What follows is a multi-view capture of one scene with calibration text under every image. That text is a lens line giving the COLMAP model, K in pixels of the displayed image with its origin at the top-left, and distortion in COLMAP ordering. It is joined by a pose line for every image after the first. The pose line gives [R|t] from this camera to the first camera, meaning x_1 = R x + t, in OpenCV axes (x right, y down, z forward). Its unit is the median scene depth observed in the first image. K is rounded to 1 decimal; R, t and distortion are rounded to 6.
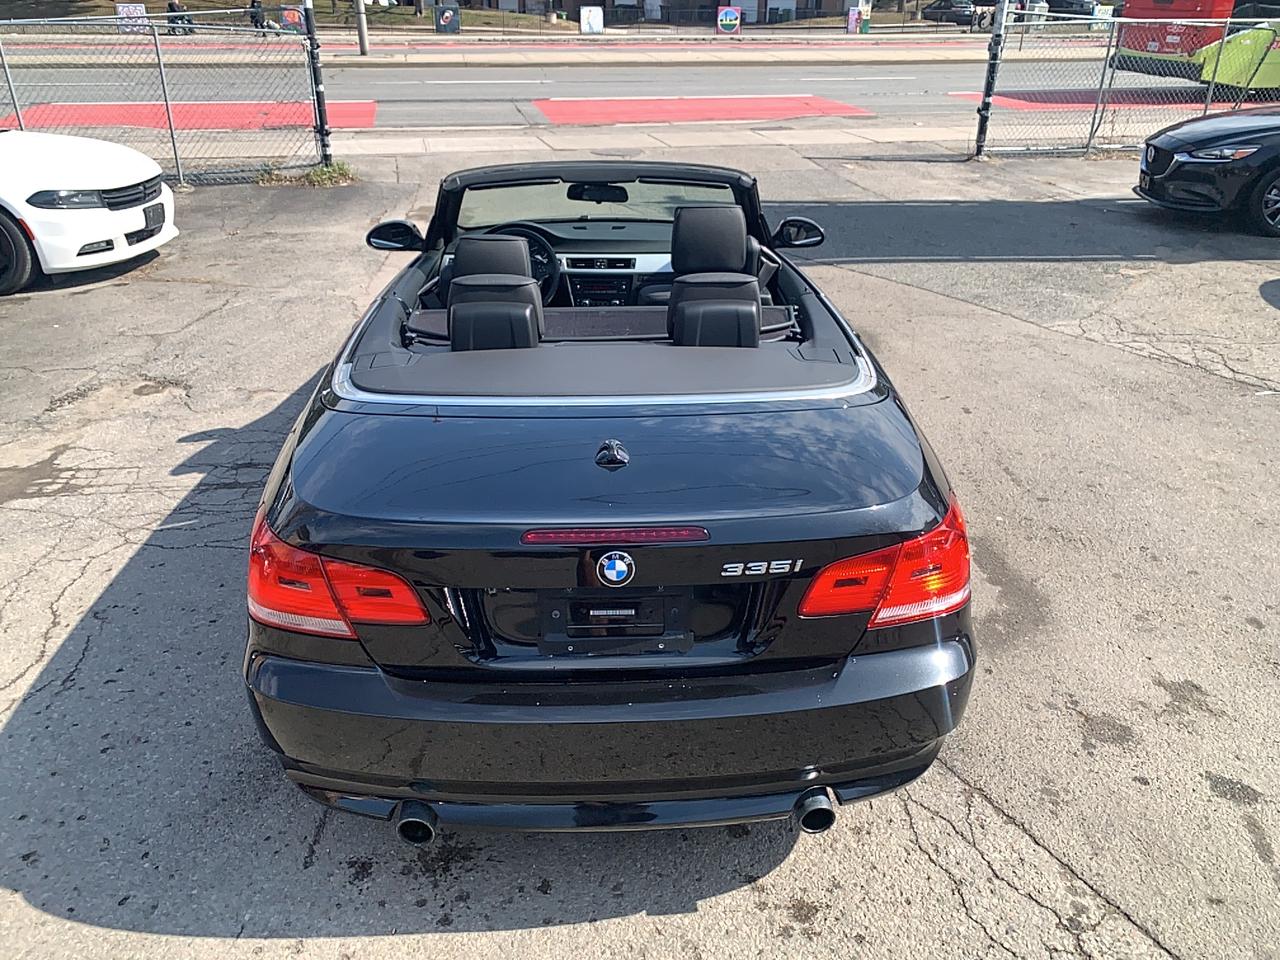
lens RADIAL K [[977.5, 0, 627.0], [0, 977.5, 480.3], [0, 0, 1]] dist [0.006705, 0.001328]
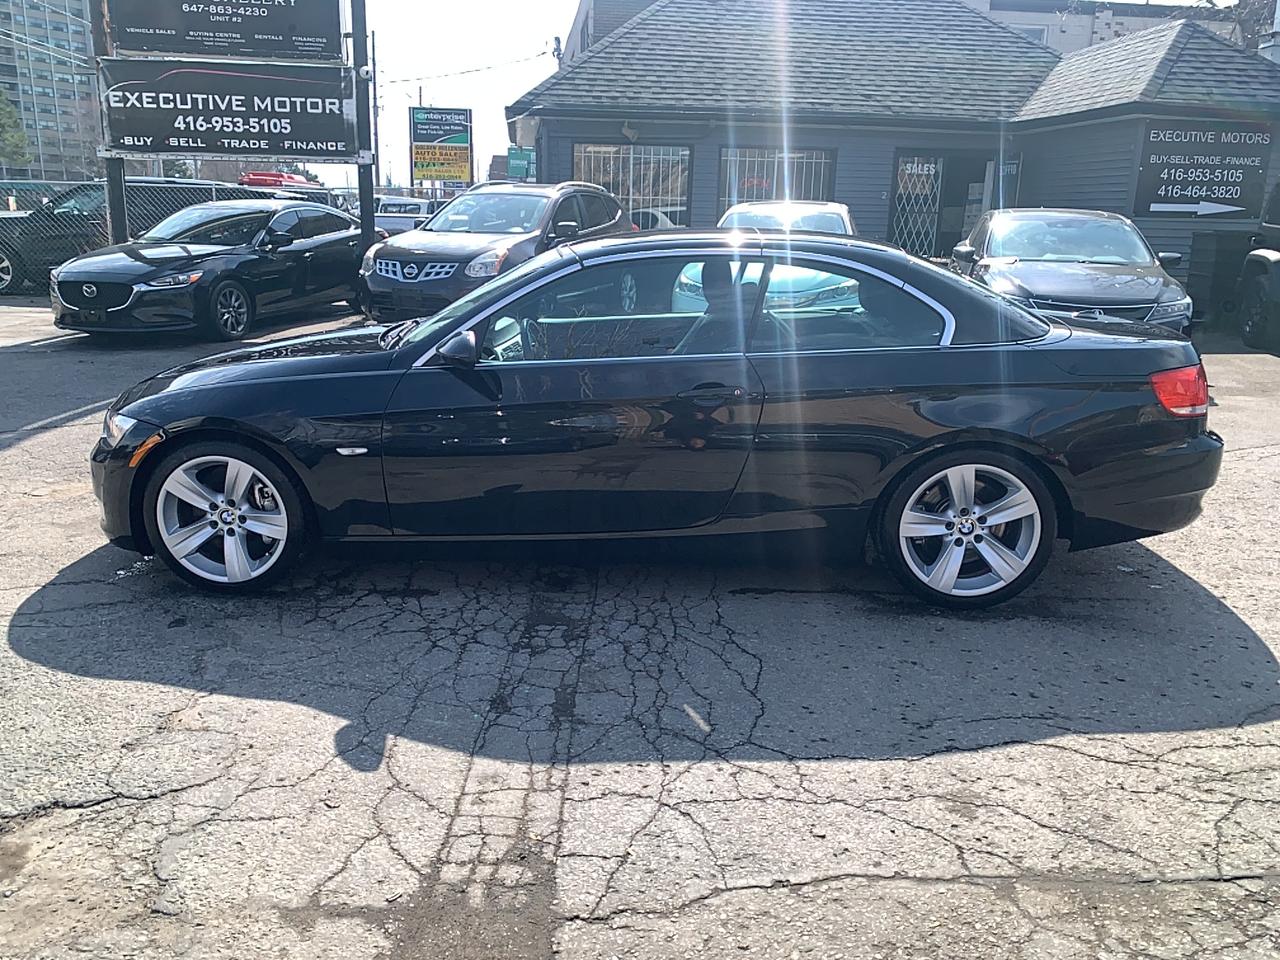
lens RADIAL K [[970.0, 0, 640.0], [0, 970.0, 480.0], [0, 0, 1]] dist [0.010254, -0.002418]
pose [[0.089578, -0.264757, 0.960145, -0.869764], [0.421124, 0.883676, 0.204382, -0.218638], [-0.902569, 0.386032, 0.190654, 0.643748]]
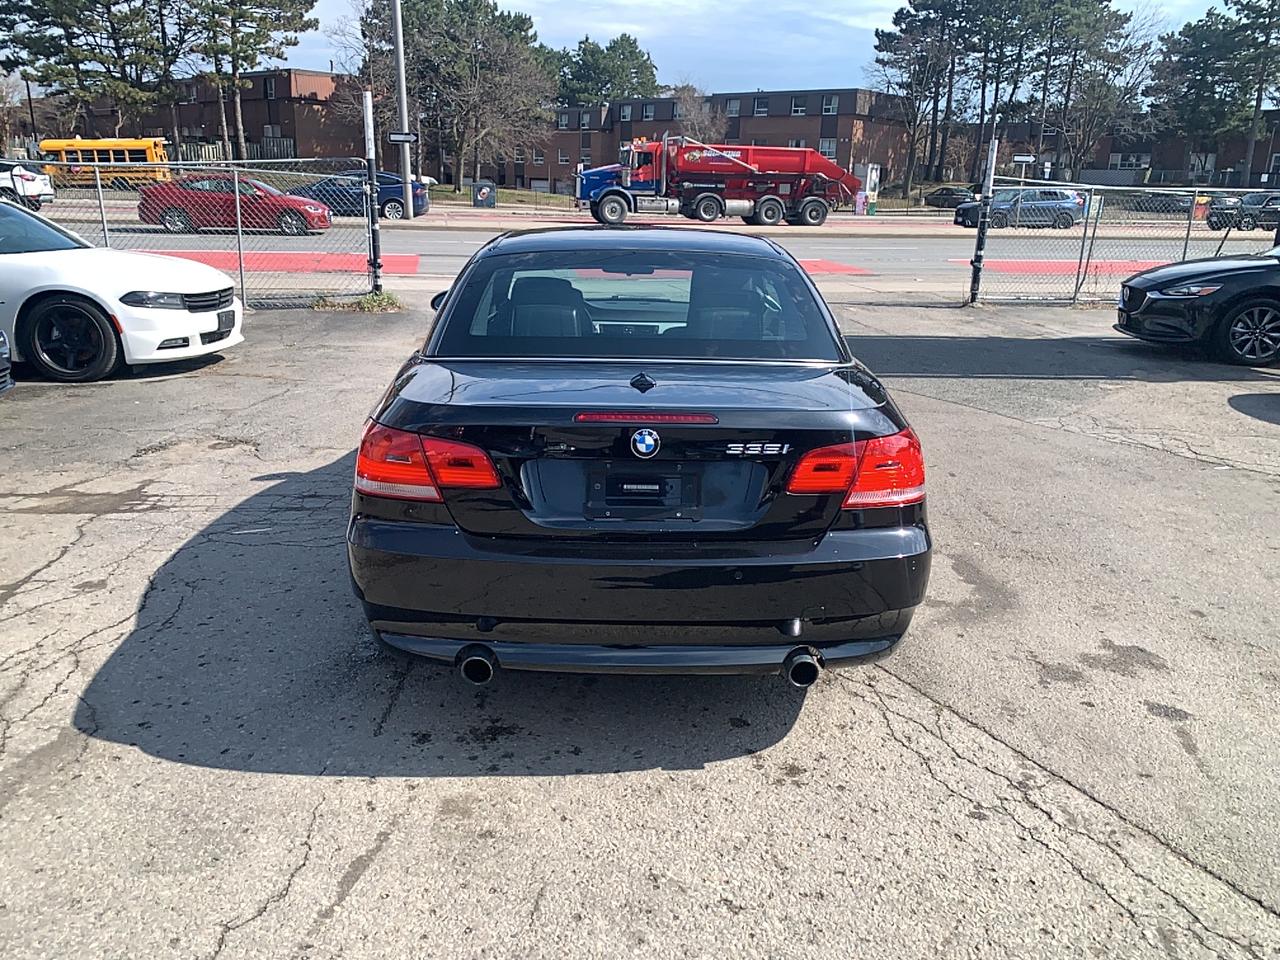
lens RADIAL K [[974.0, 0, 628.1], [0, 974.0, 483.8], [0, 0, 1]] dist [0.012100, -0.002958]
pose [[0.999619, 0.023004, -0.015275, -0.004840], [-0.025167, 0.986603, -0.161185, 0.126845], [0.011362, 0.161508, 0.986806, -0.098512]]
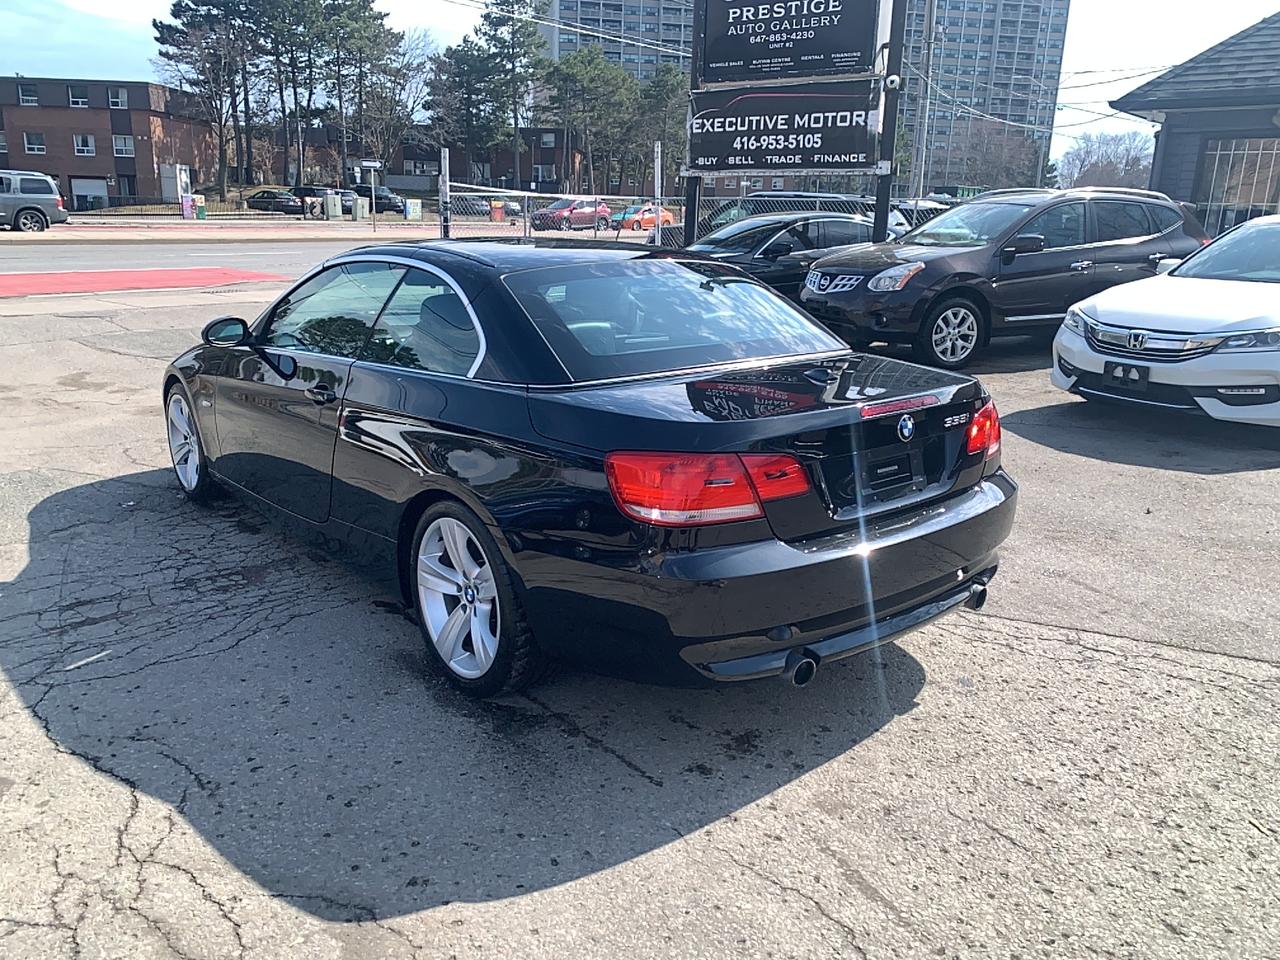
lens RADIAL K [[980.5, 0, 634.0], [0, 980.5, 476.6], [0, 0, 1]] dist [0.019098, -0.016454]
pose [[0.791694, -0.147844, 0.592759, -0.440499], [0.251408, 0.963153, -0.095555, 0.071728], [-0.556790, 0.224674, 0.799691, 0.021685]]
